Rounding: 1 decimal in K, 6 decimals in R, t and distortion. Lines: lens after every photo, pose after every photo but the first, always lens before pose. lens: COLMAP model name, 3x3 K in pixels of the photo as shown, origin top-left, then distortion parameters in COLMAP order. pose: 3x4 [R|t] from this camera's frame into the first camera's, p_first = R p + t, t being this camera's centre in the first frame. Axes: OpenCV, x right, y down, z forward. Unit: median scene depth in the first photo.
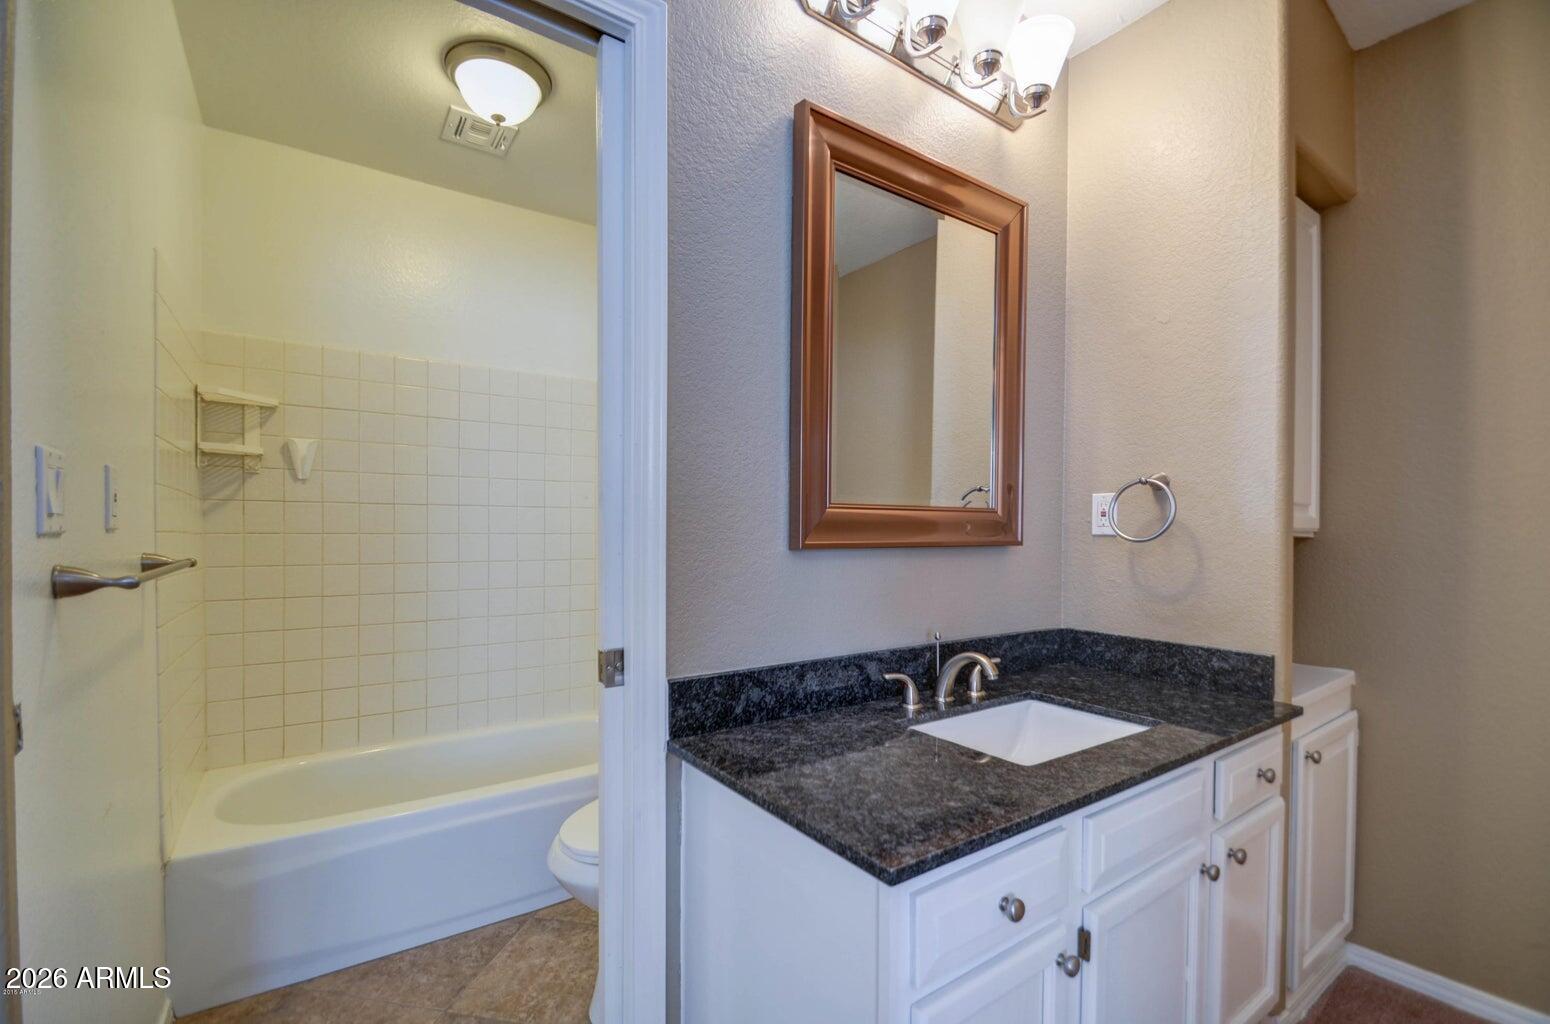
lens RADIAL K [[681.3, 0, 771.2], [0, 681.3, 533.8], [0, 0, 1]] dist [0.033601, -0.026311]
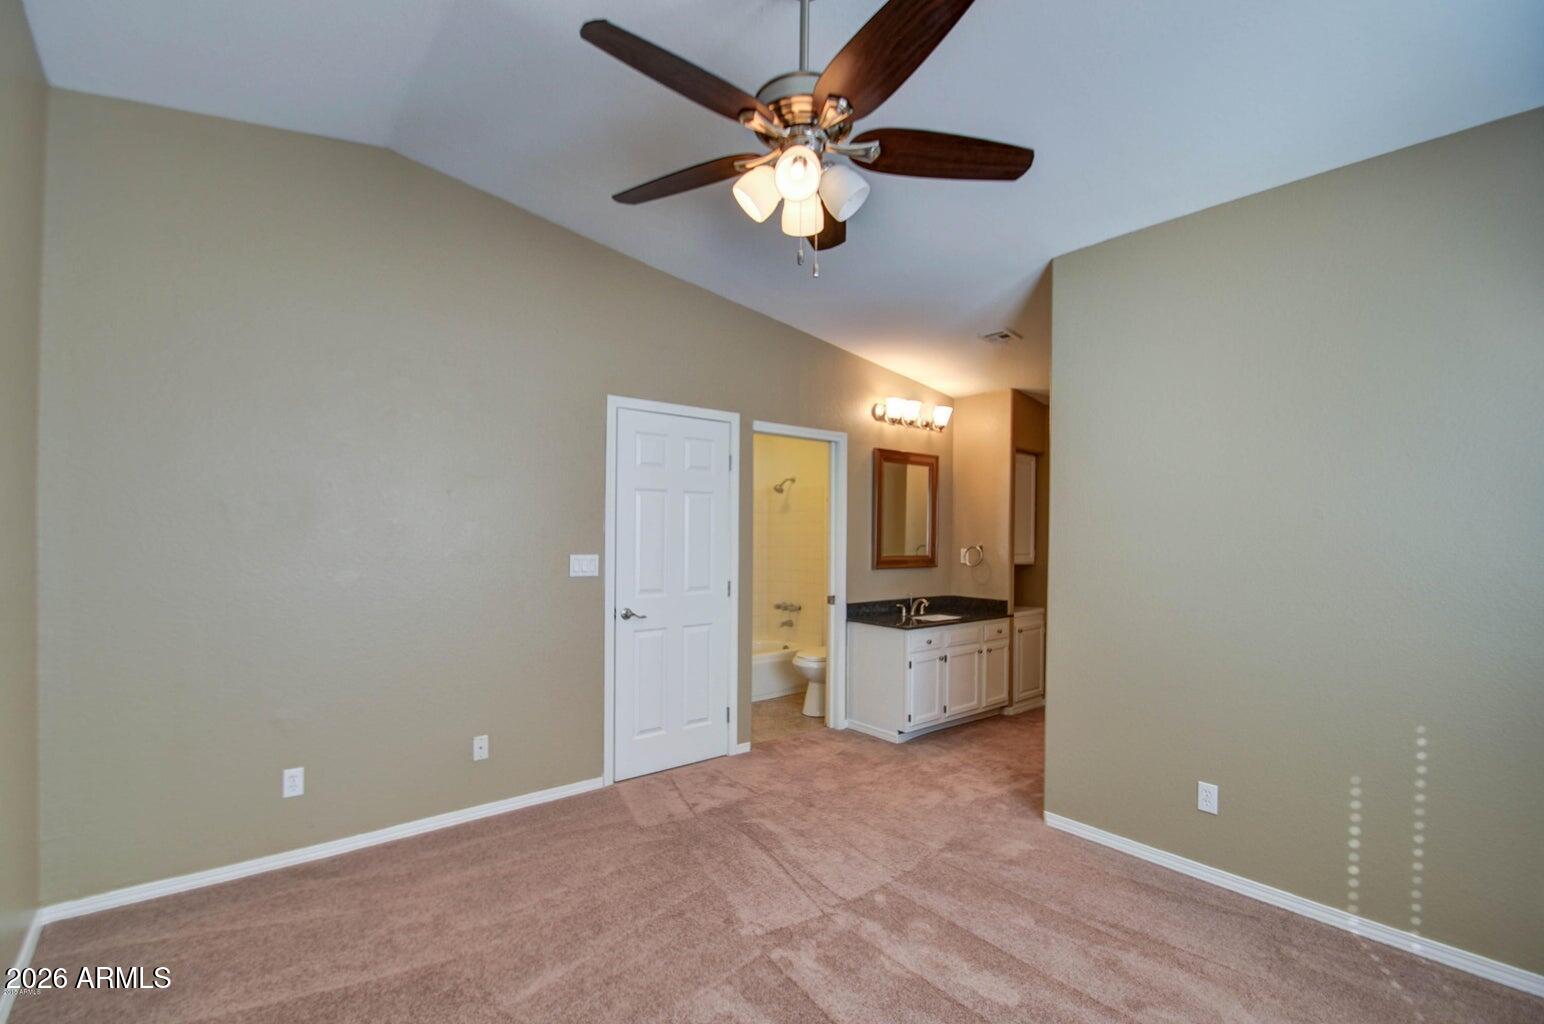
lens RADIAL K [[698.3, 0, 759.4], [0, 698.3, 536.0], [0, 0, 1]] dist [-0.002726, -0.000744]
pose [[0.998132, 0.002650, 0.061043, -0.696138], [-0.002638, 0.999996, -0.000268, -0.135057], [-0.061044, 0.000107, 0.998135, -2.331848]]
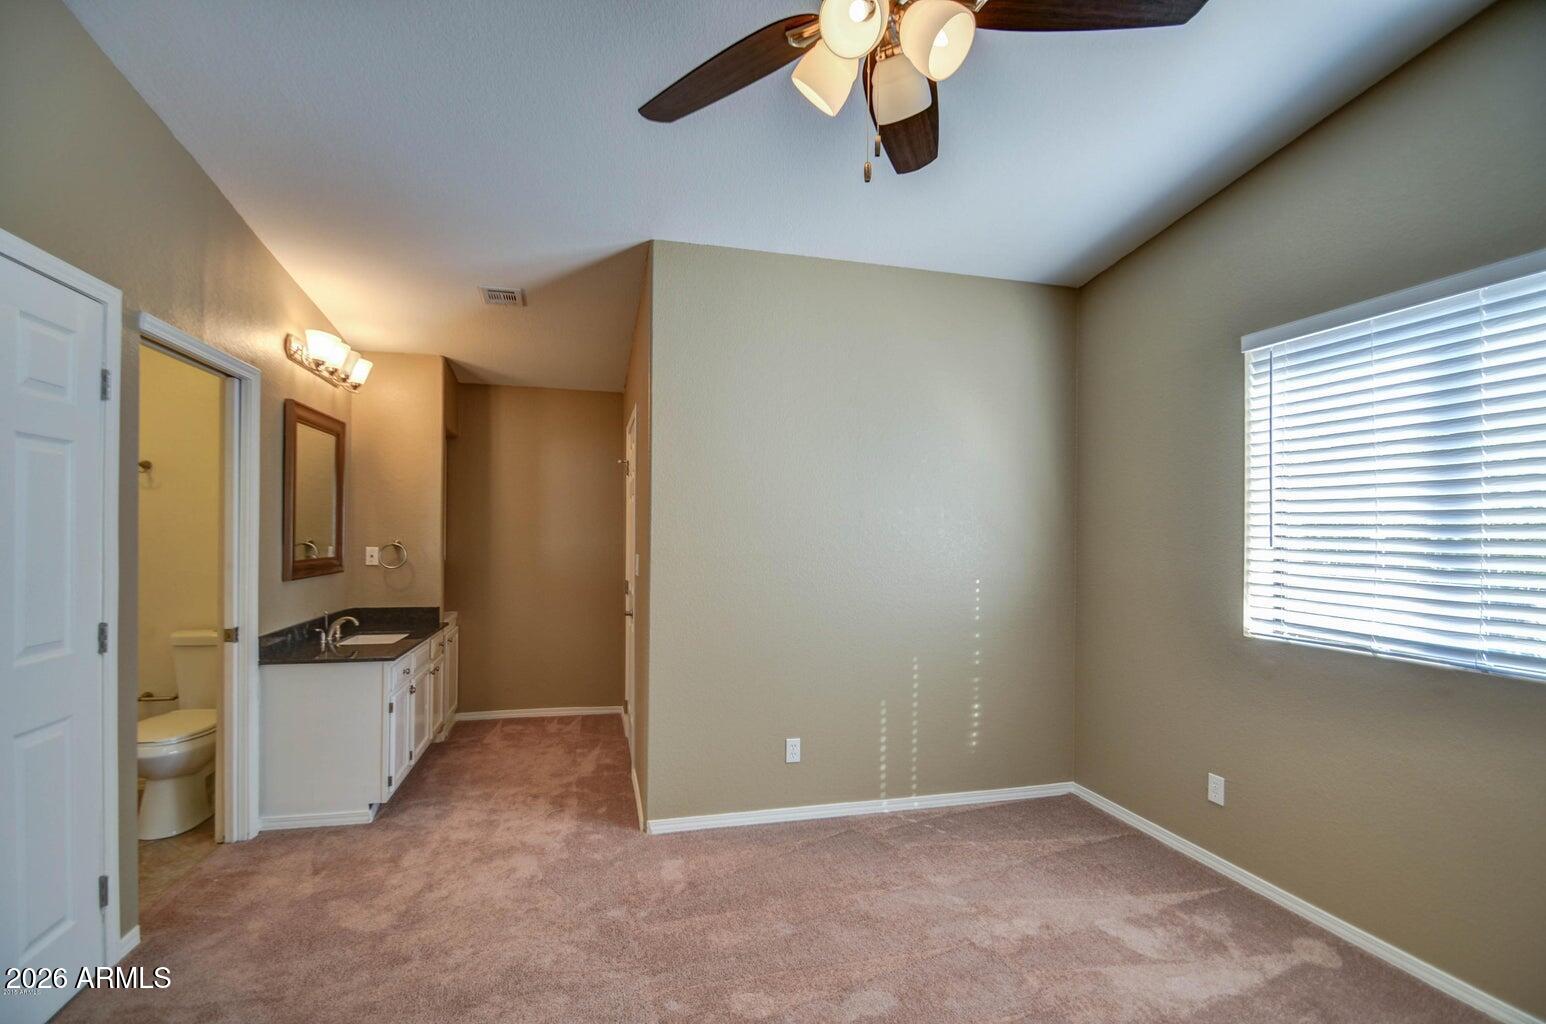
lens RADIAL K [[679.5, 0, 769.2], [0, 679.5, 533.8], [0, 0, 1]] dist [0.033601, -0.026311]
pose [[0.360290, -0.004555, 0.932829, -1.413201], [-0.001221, 0.999985, 0.005354, -0.140650], [-0.932840, -0.003068, 0.360279, -1.290385]]
